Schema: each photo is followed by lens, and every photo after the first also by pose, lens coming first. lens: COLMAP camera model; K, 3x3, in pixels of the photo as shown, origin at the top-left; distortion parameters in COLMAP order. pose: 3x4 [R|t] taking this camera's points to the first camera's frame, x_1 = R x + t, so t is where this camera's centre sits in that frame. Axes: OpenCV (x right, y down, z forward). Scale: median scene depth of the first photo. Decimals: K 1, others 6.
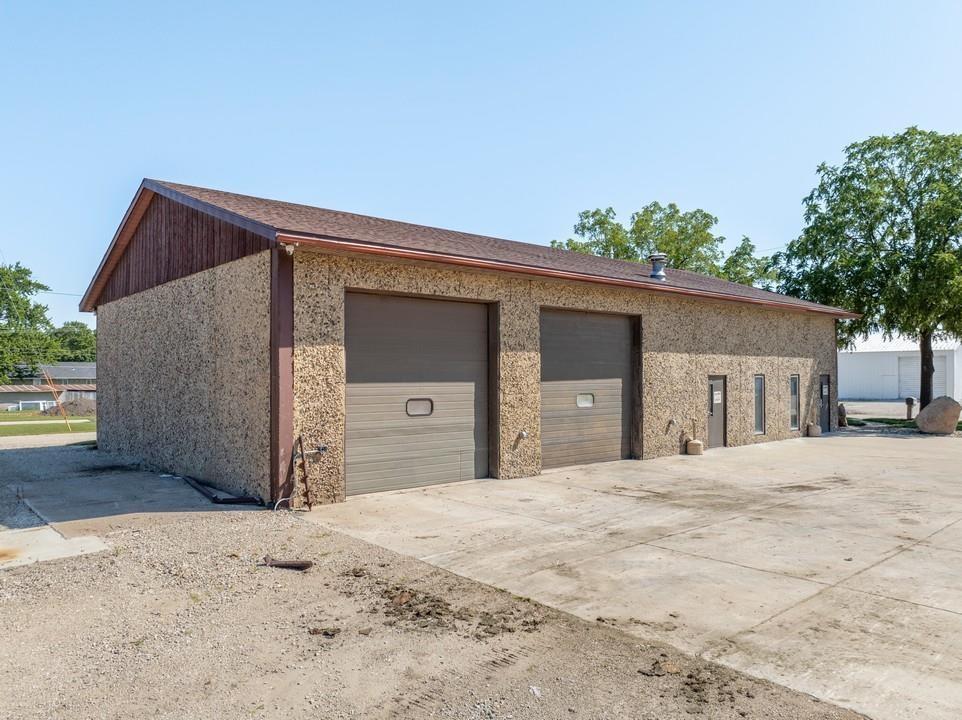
lens RADIAL K [[686.8, 0, 471.2], [0, 686.8, 368.0], [0, 0, 1]] dist [-0.037091, 0.003932]
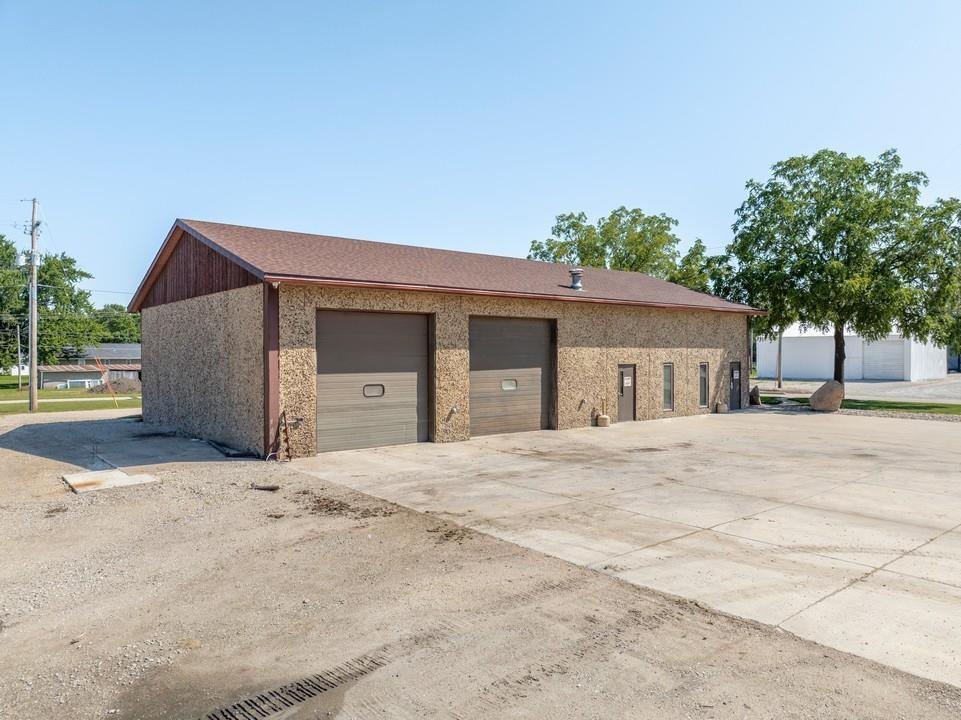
lens RADIAL K [[668.5, 0, 480.5], [0, 668.5, 360.0], [0, 0, 1]] dist [-0.034337, -0.003701]
pose [[0.999772, 0.000599, -0.021356, 0.130050], [-0.000155, 0.999783, 0.020807, -0.025377], [0.021364, -0.020799, 0.999555, -0.268482]]
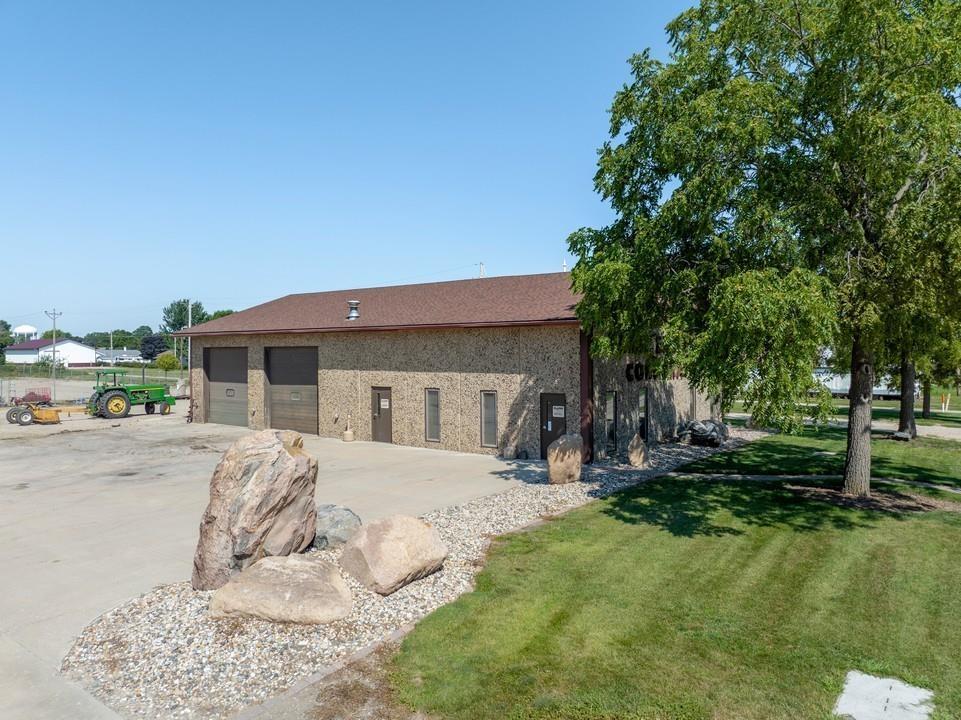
lens RADIAL K [[668.5, 0, 480.5], [0, 668.5, 360.0], [0, 0, 1]] dist [-0.034337, -0.003701]
pose [[0.233444, 0.008078, -0.972337, 1.850872], [0.007425, 0.999922, 0.010089, -0.058087], [0.972342, -0.009575, 0.233366, 0.999154]]
